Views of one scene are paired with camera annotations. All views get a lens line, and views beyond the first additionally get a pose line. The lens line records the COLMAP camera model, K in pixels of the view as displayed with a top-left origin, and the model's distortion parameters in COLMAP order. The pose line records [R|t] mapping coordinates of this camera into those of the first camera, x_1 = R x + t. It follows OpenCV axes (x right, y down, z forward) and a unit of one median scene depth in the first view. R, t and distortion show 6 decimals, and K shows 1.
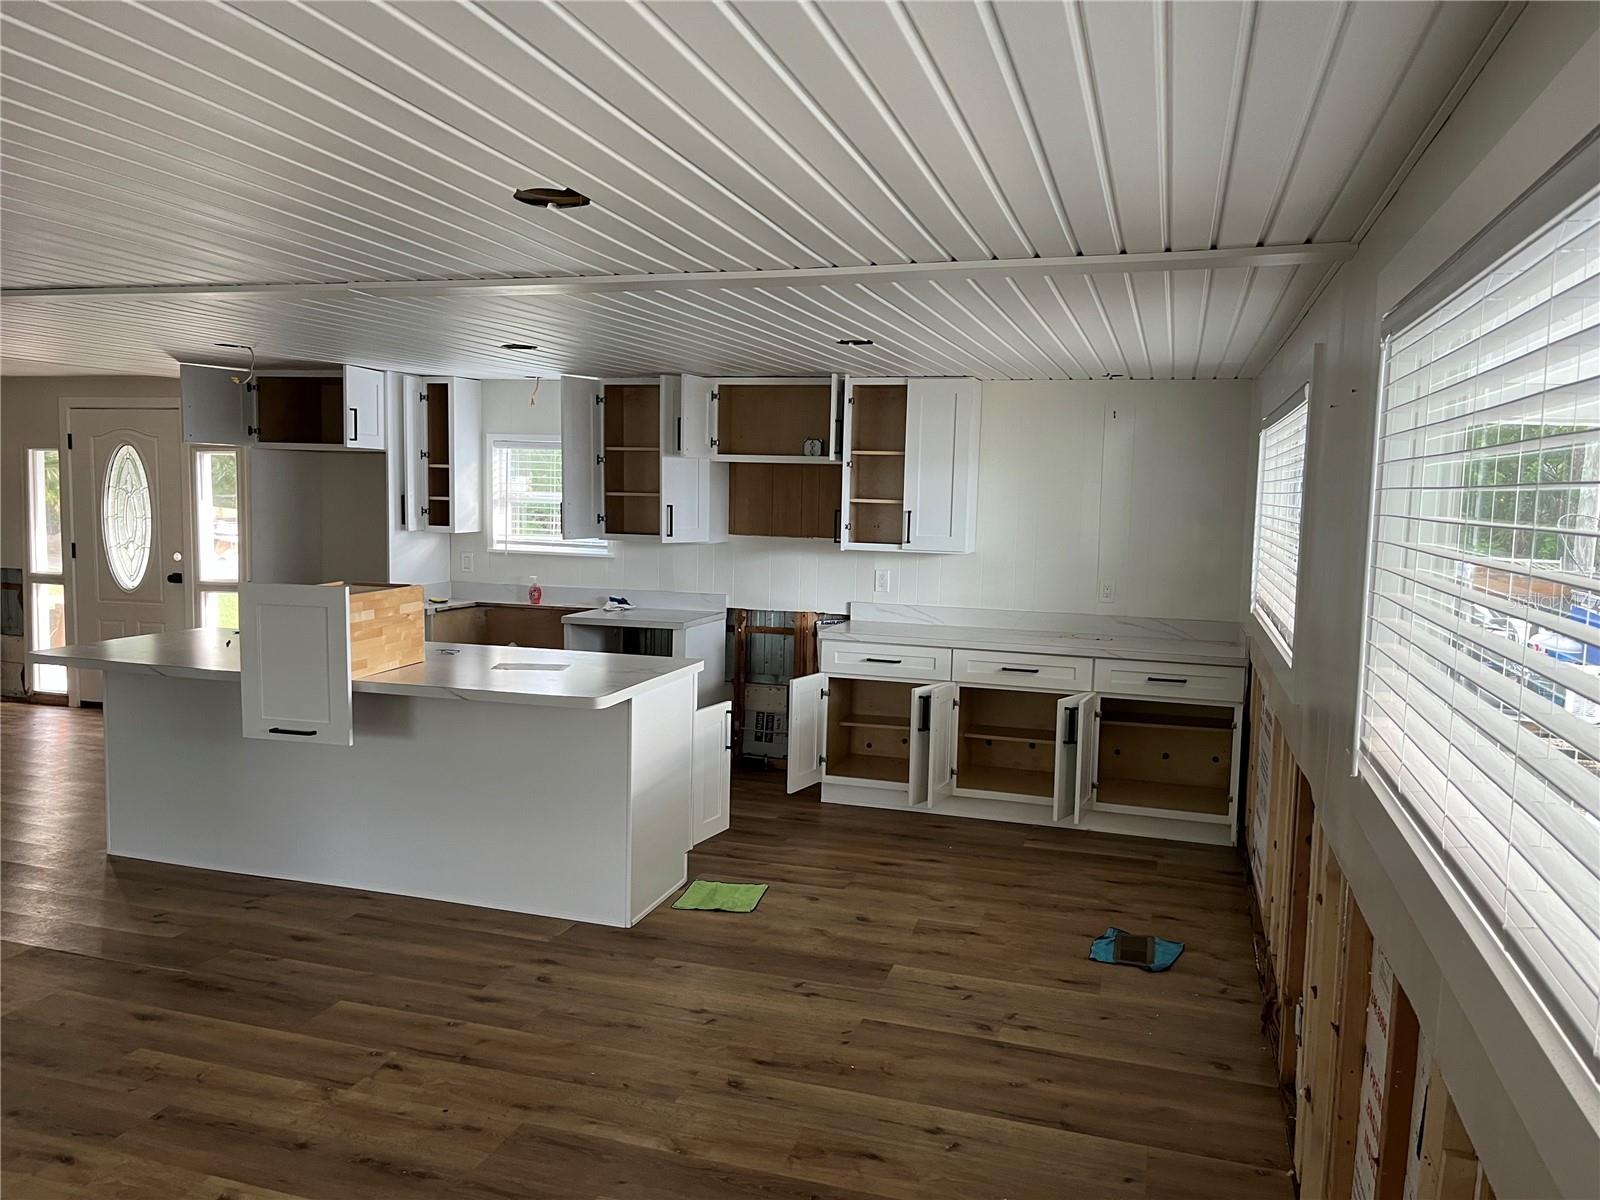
lens RADIAL K [[1263.3, 0, 800.0], [0, 1263.3, 600.0], [0, 0, 1]] dist [0.003590, -0.080155]
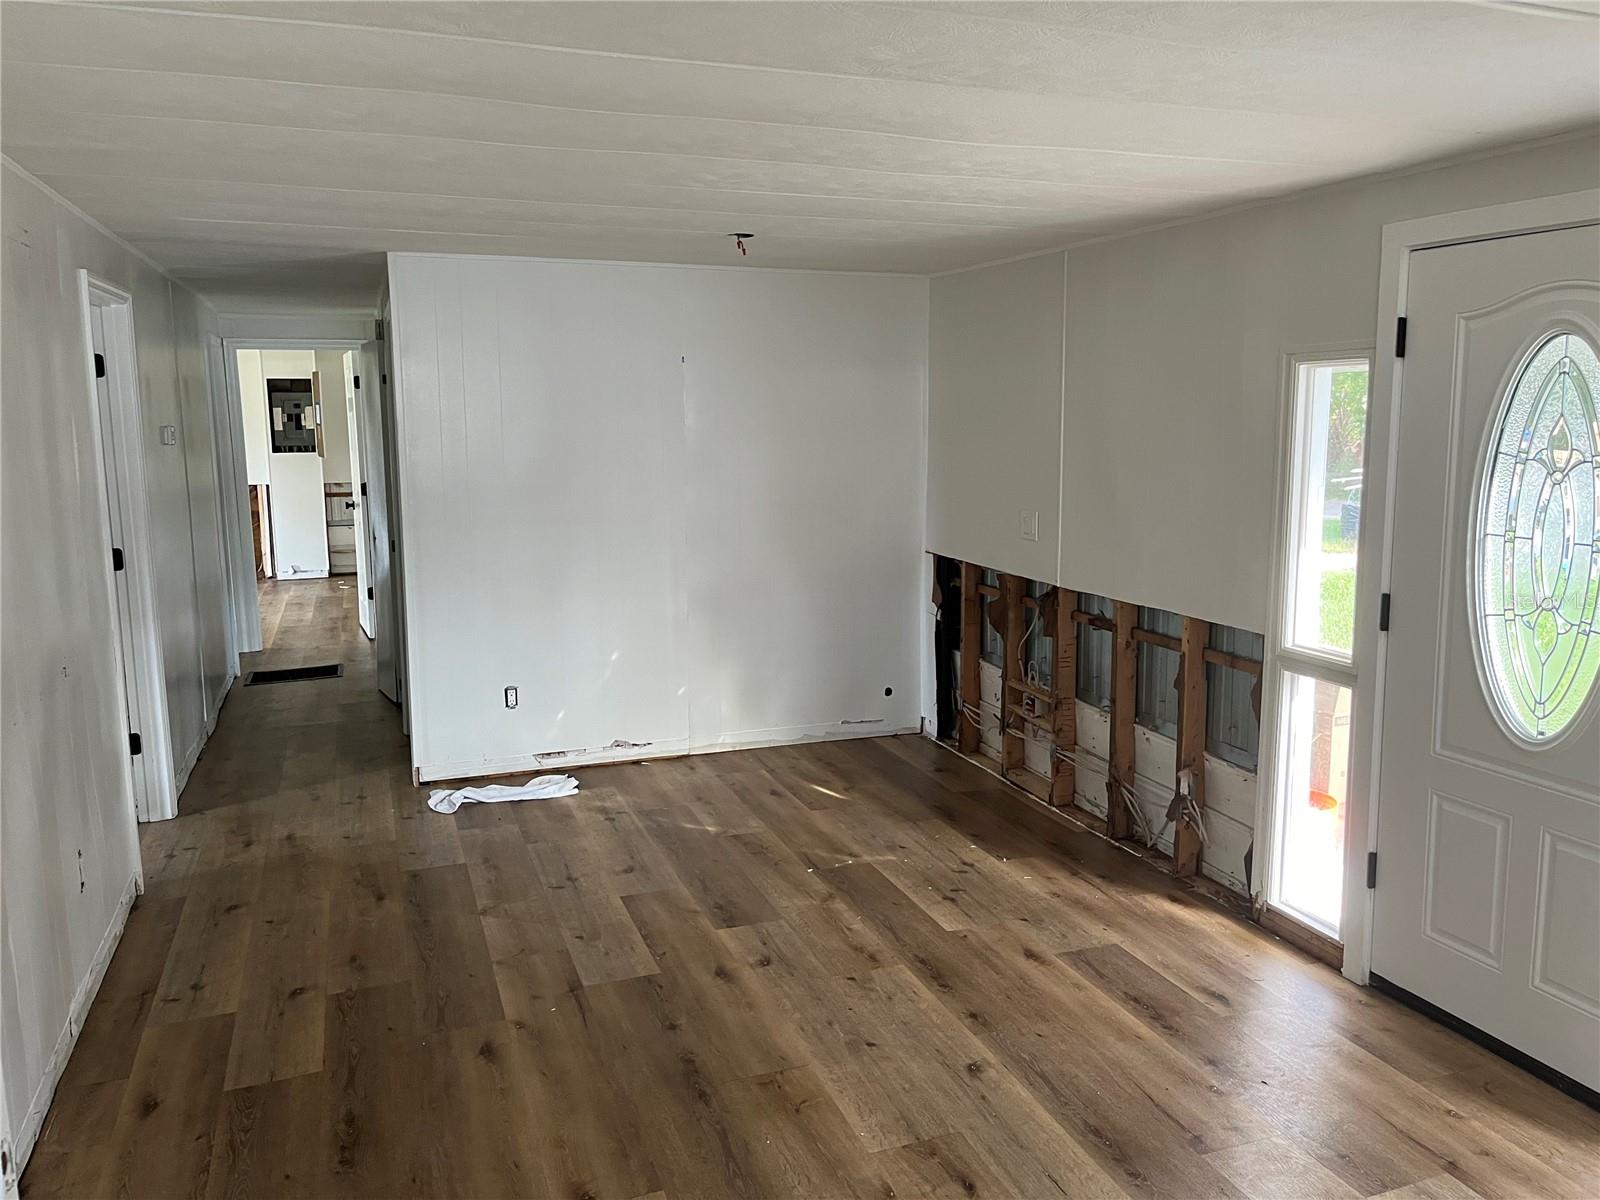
lens RADIAL K [[1255.8, 0, 800.0], [0, 1255.8, 600.0], [0, 0, 1]] dist [0.077877, -0.085219]
pose [[0.589393, 0.088909, -0.802939, -0.362330], [-0.059693, 0.996001, 0.066469, -0.059247], [0.805638, 0.008753, 0.592344, 0.605824]]
